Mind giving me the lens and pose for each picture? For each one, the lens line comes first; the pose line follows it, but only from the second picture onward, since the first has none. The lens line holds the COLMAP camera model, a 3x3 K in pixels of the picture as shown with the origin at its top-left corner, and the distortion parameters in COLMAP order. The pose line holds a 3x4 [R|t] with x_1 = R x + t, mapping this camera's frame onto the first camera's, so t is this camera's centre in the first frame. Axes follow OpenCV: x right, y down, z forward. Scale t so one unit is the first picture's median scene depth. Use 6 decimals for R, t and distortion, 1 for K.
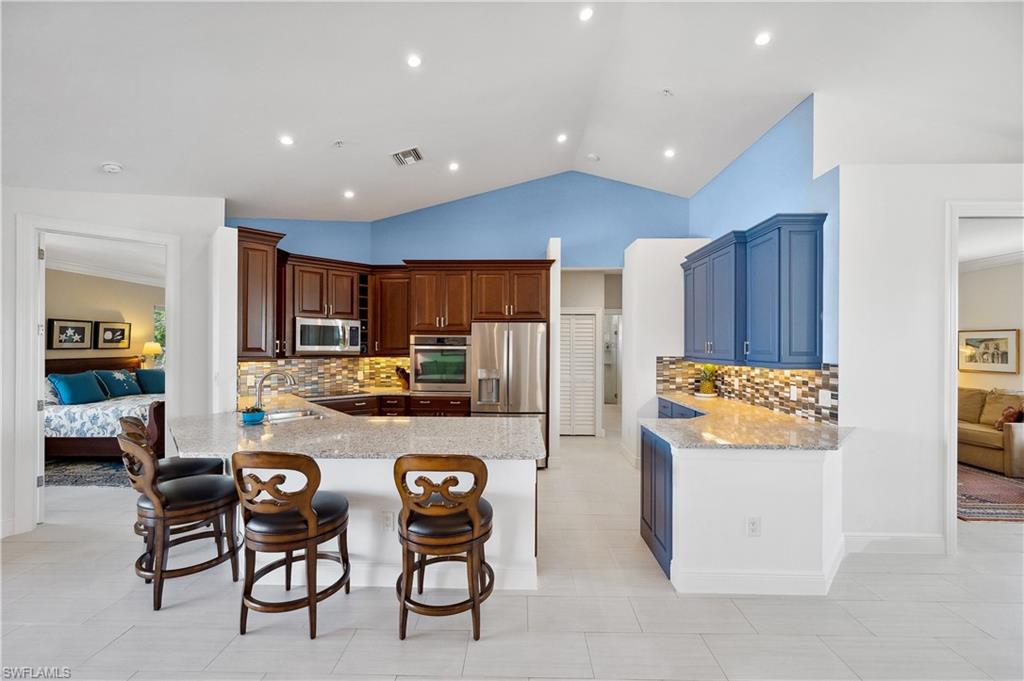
lens RADIAL K [[414.7, 0, 520.9], [0, 414.7, 346.5], [0, 0, 1]] dist [-0.003861, 0.000332]
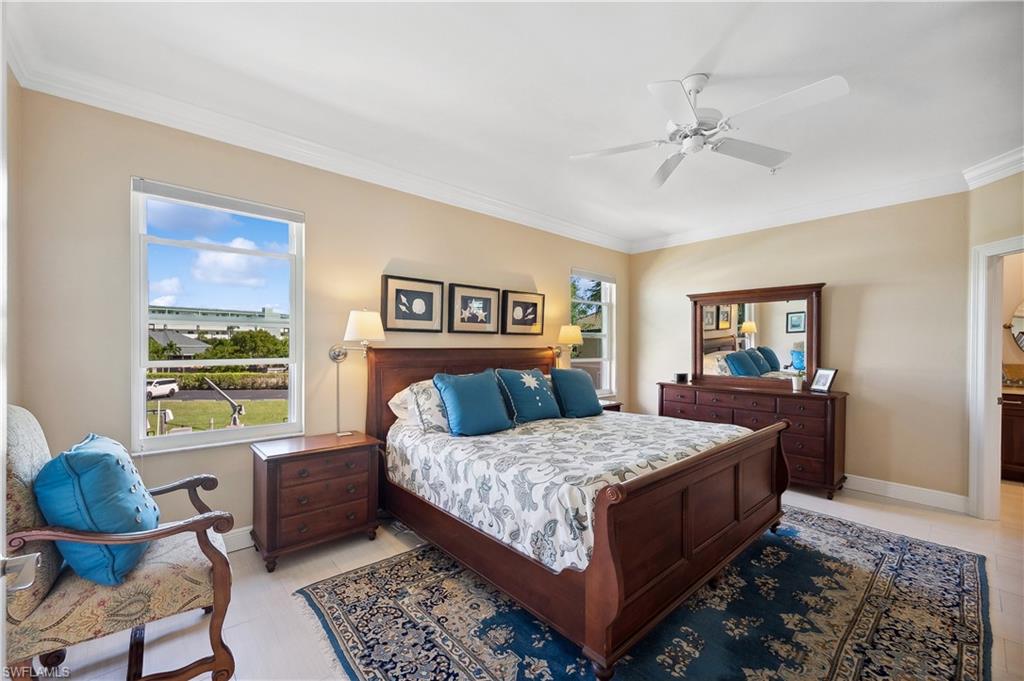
lens RADIAL K [[414.7, 0, 510.7], [0, 414.7, 346.5], [0, 0, 1]] dist [-0.003861, 0.000332]
pose [[0.678050, 0.001011, -0.735015, -0.574579], [-0.005136, 0.999981, -0.003362, 0.027658], [0.734998, 0.006055, 0.678042, 0.597506]]
